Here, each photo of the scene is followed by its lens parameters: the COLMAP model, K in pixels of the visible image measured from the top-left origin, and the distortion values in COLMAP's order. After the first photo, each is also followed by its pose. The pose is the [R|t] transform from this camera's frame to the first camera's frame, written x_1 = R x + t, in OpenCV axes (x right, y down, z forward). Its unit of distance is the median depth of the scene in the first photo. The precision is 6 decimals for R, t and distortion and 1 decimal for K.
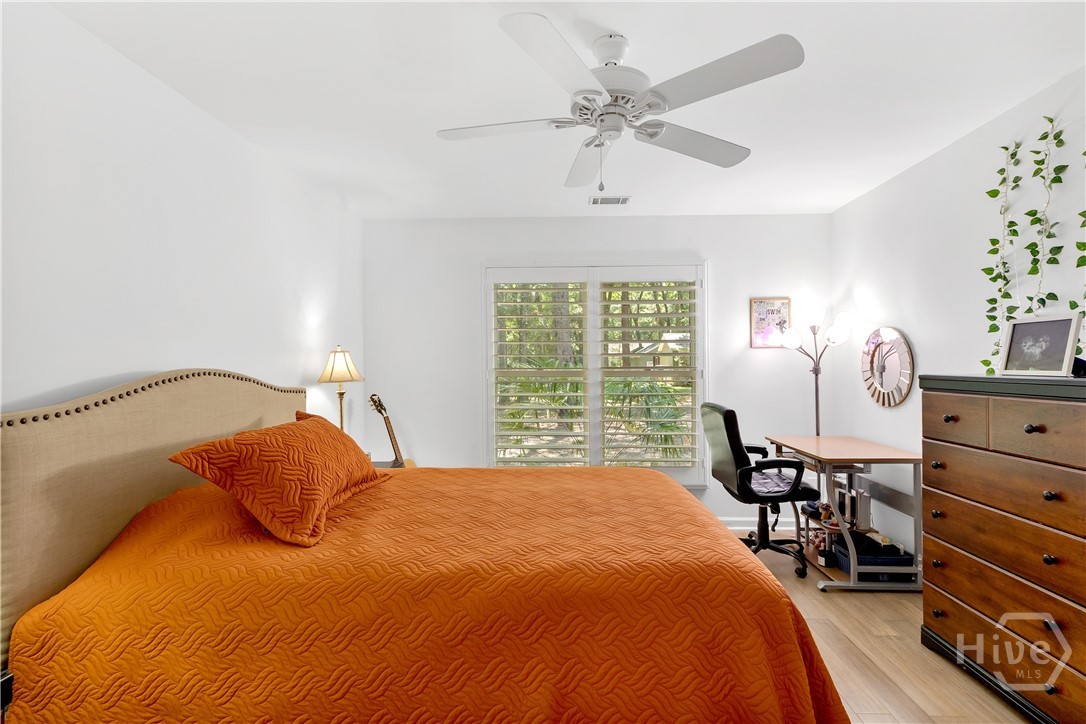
lens RADIAL K [[498.0, 0, 543.0], [0, 498.0, 362.0], [0, 0, 1]] dist [0.001048, 0.000186]
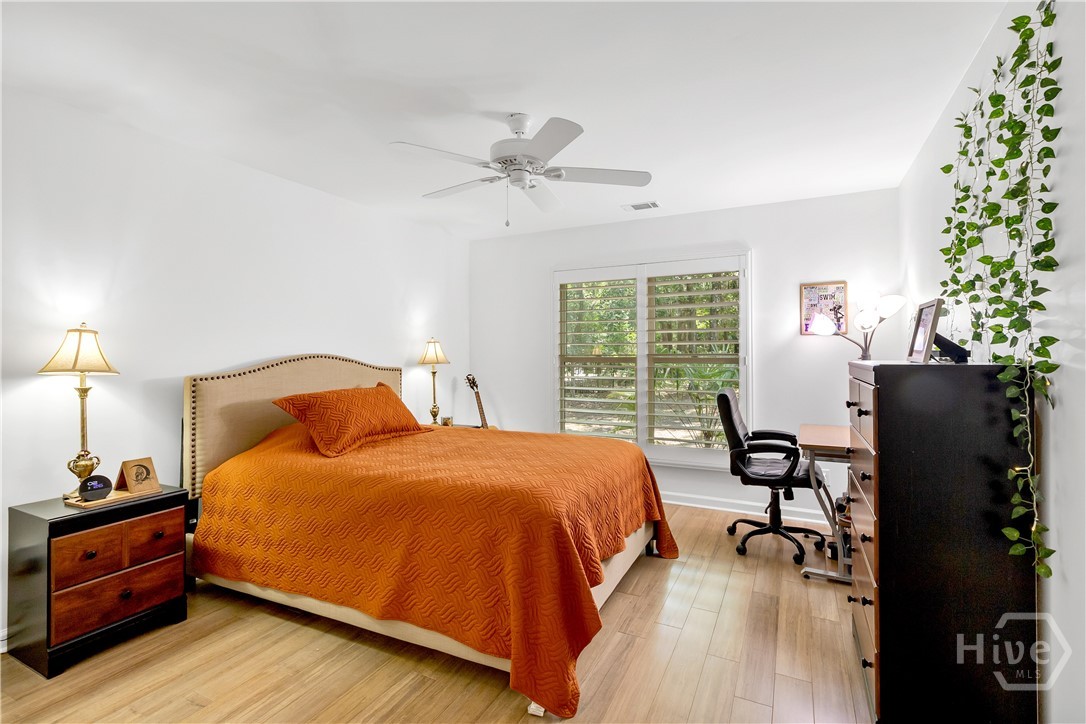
lens RADIAL K [[493.3, 0, 543.0], [0, 493.3, 341.8], [0, 0, 1]] dist [0.001188, -0.000015]
pose [[0.908887, -0.008004, -0.416966, 0.441499], [0.000970, 0.999854, -0.017079, 0.001910], [0.417042, 0.015119, 0.908761, -0.116783]]
